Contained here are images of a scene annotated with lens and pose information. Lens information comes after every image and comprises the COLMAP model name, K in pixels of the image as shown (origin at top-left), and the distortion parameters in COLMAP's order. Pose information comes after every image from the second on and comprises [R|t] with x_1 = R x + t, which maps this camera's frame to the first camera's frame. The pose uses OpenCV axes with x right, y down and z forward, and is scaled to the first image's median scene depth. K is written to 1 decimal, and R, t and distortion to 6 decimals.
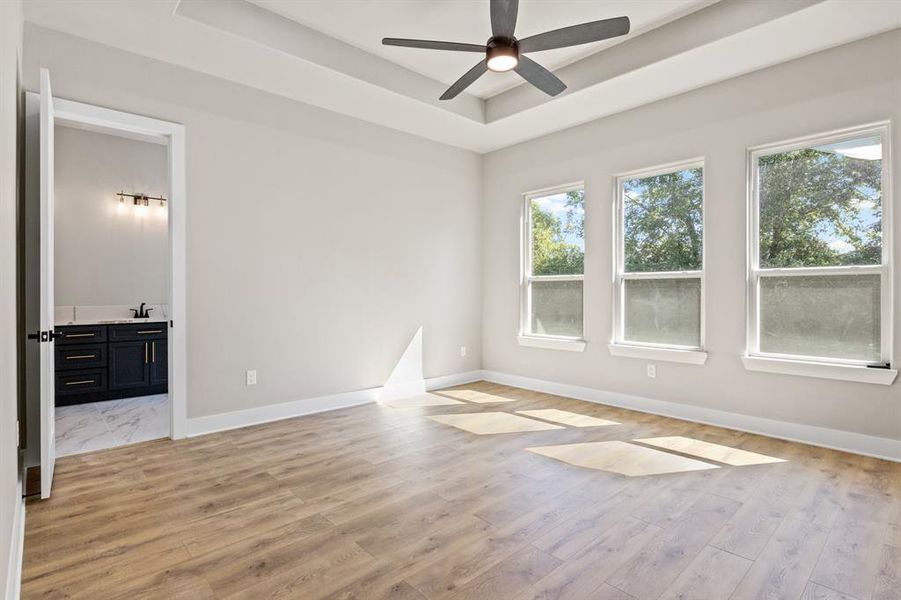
lens RADIAL K [[450.5, 0, 452.3], [0, 450.5, 290.0], [0, 0, 1]] dist [-0.008361, -0.001611]
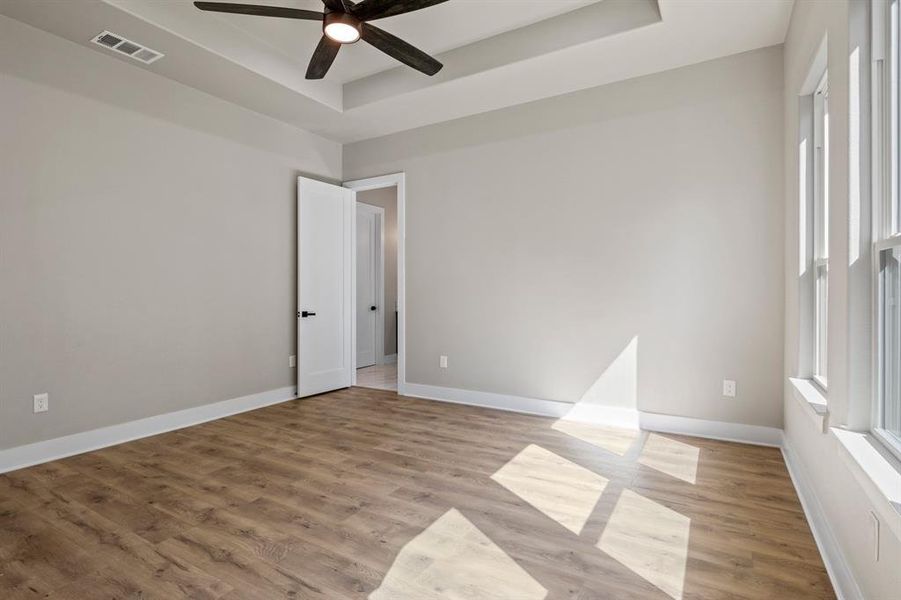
lens RADIAL K [[450.5, 0, 452.3], [0, 450.5, 290.0], [0, 0, 1]] dist [-0.008361, -0.001611]
pose [[0.285628, -0.002964, -0.958336, 0.977734], [0.006450, 0.999979, -0.001170, 0.004283], [0.958319, -0.005847, 0.285641, 0.914870]]
